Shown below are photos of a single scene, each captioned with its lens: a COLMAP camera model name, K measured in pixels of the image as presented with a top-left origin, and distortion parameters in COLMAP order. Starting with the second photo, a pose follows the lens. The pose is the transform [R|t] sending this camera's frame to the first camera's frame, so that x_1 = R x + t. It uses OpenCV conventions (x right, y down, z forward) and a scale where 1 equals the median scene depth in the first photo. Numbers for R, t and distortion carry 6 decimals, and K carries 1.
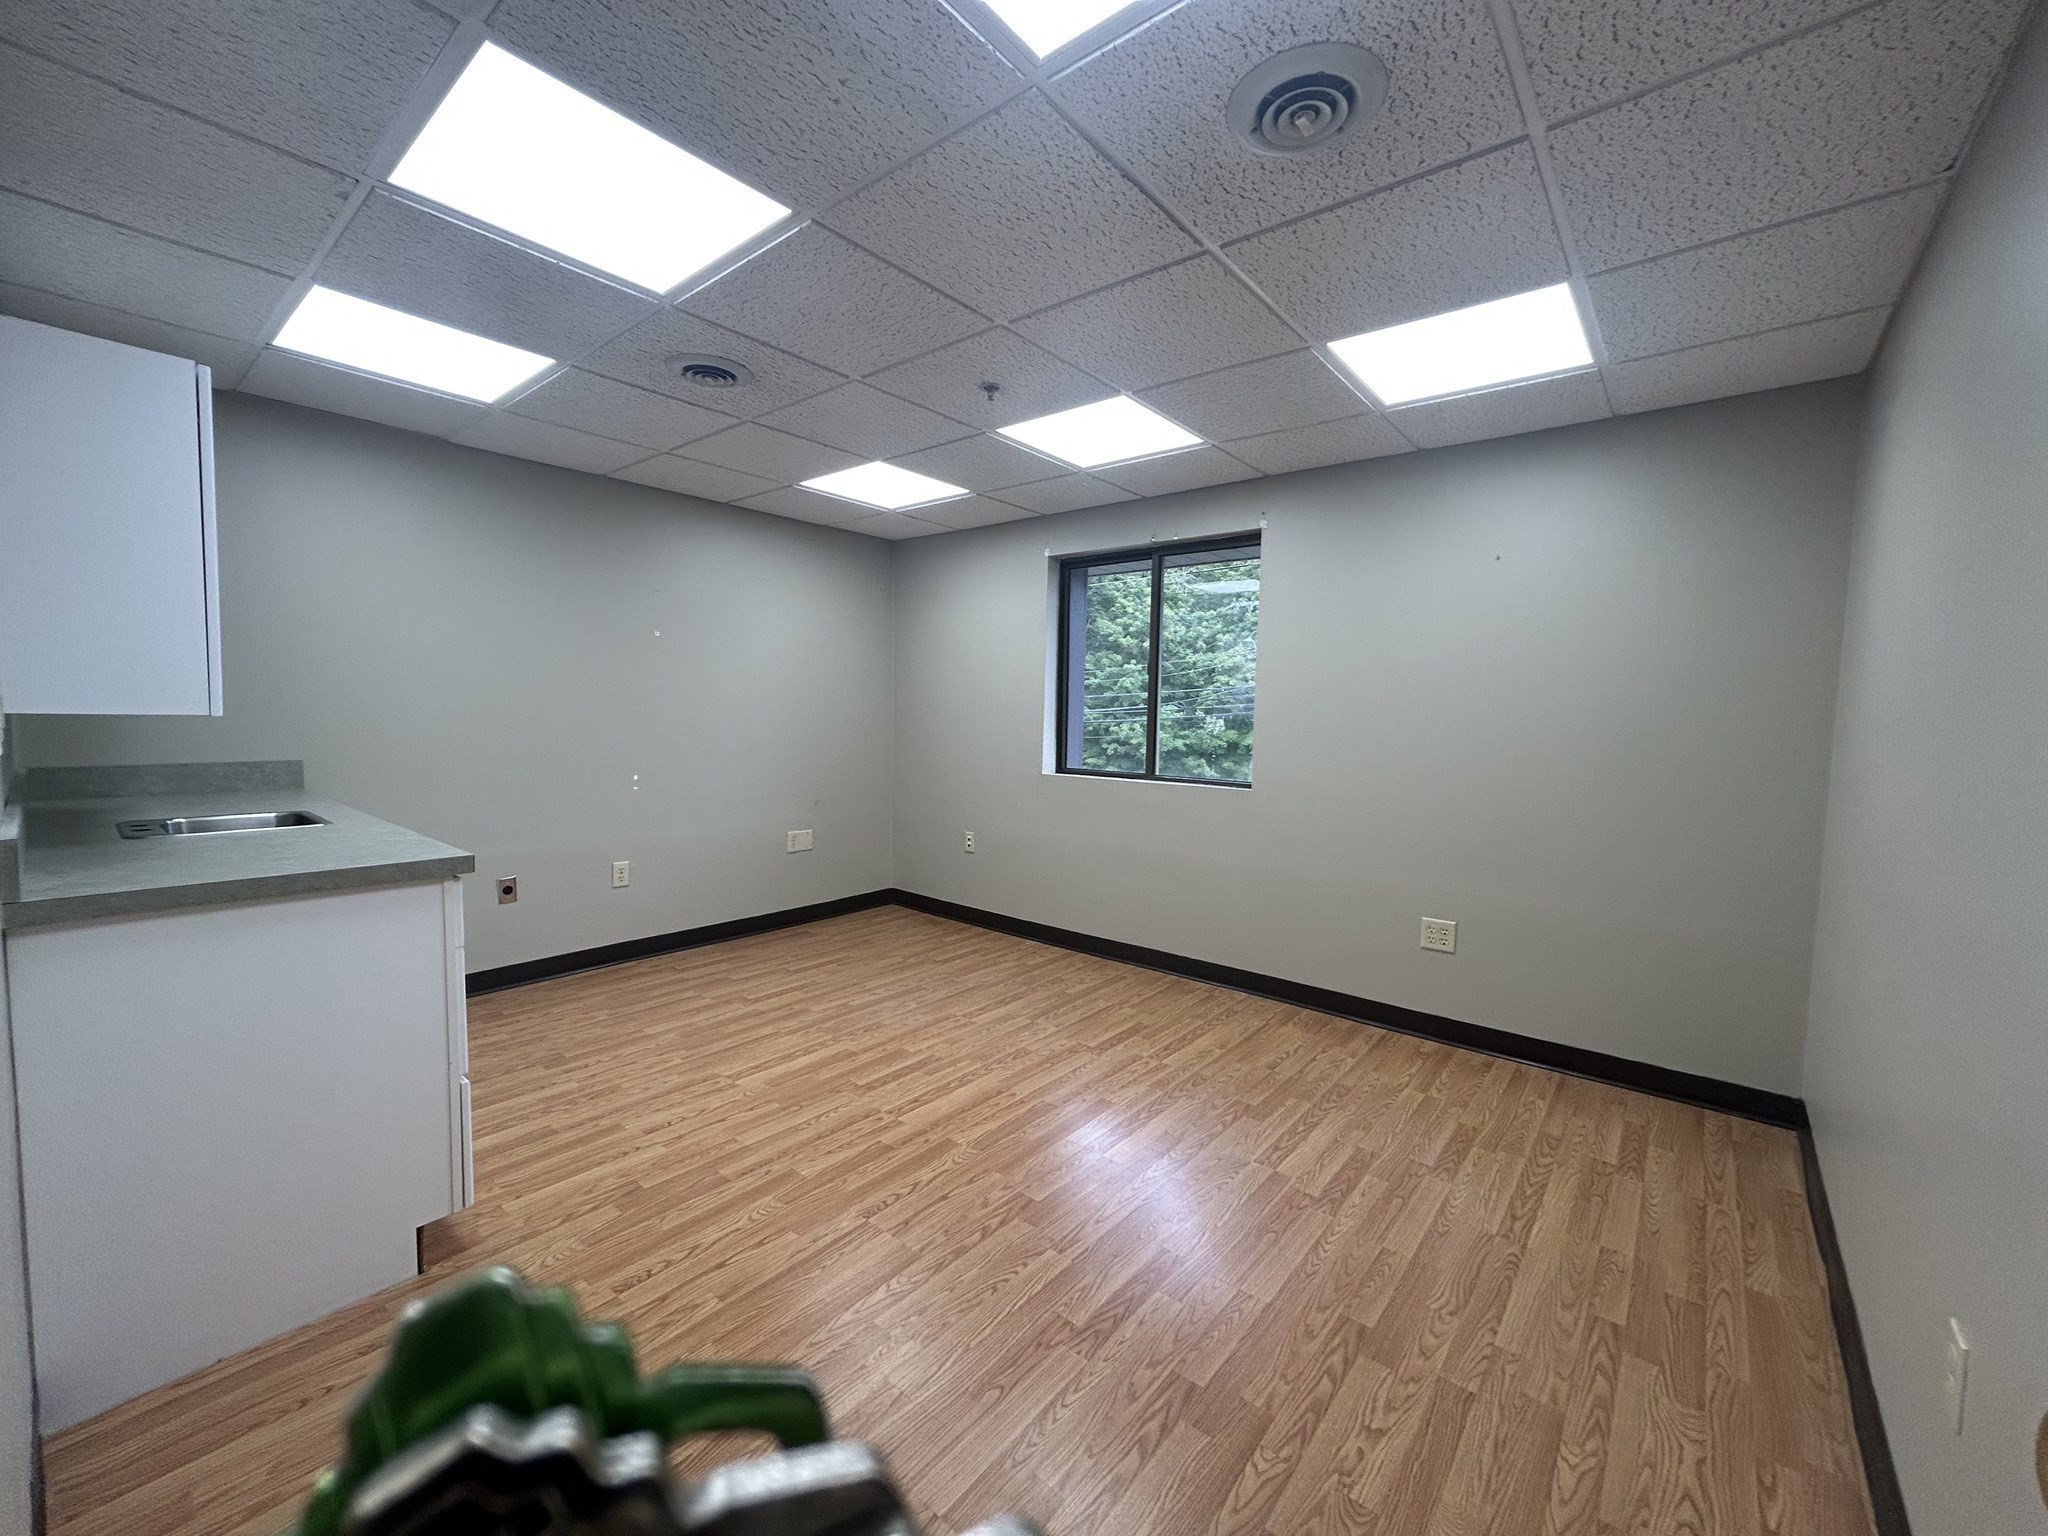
lens RADIAL K [[821.1, 0, 1021.6], [0, 821.1, 768.1], [0, 0, 1]] dist [-0.000102, 0.000223]
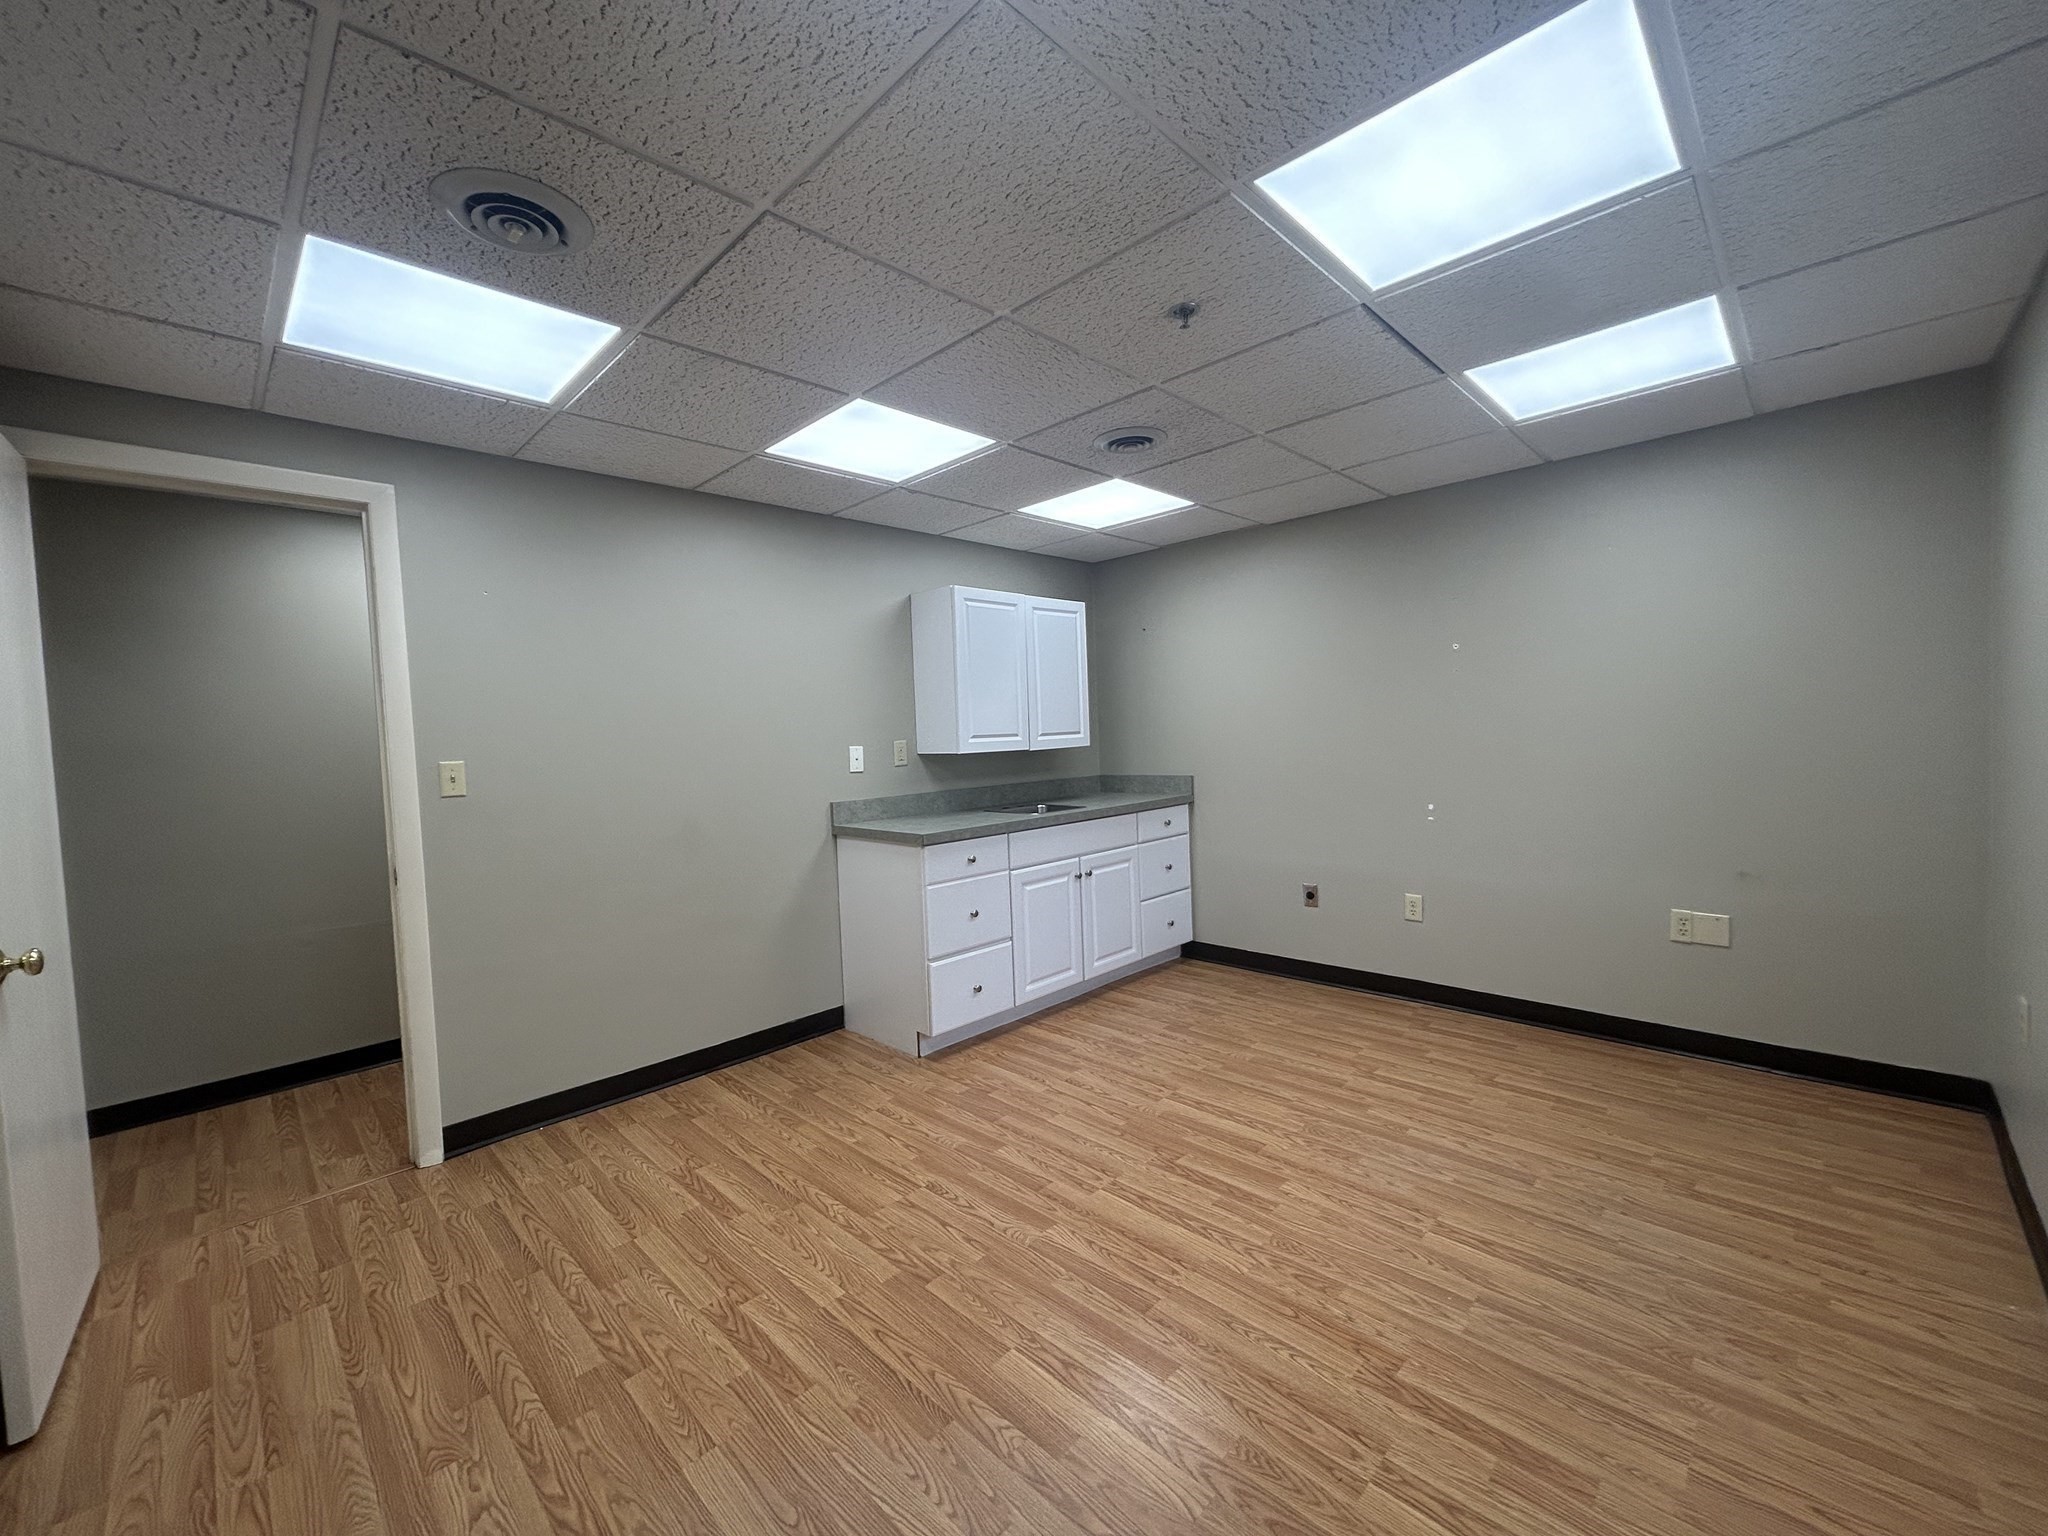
lens RADIAL K [[821.1, 0, 1021.6], [0, 821.1, 768.1], [0, 0, 1]] dist [-0.000102, 0.000223]
pose [[-0.089283, 0.026310, -0.995659, 0.621027], [-0.032571, 0.999039, 0.029320, -0.055573], [0.995474, 0.035048, -0.088340, 0.799484]]
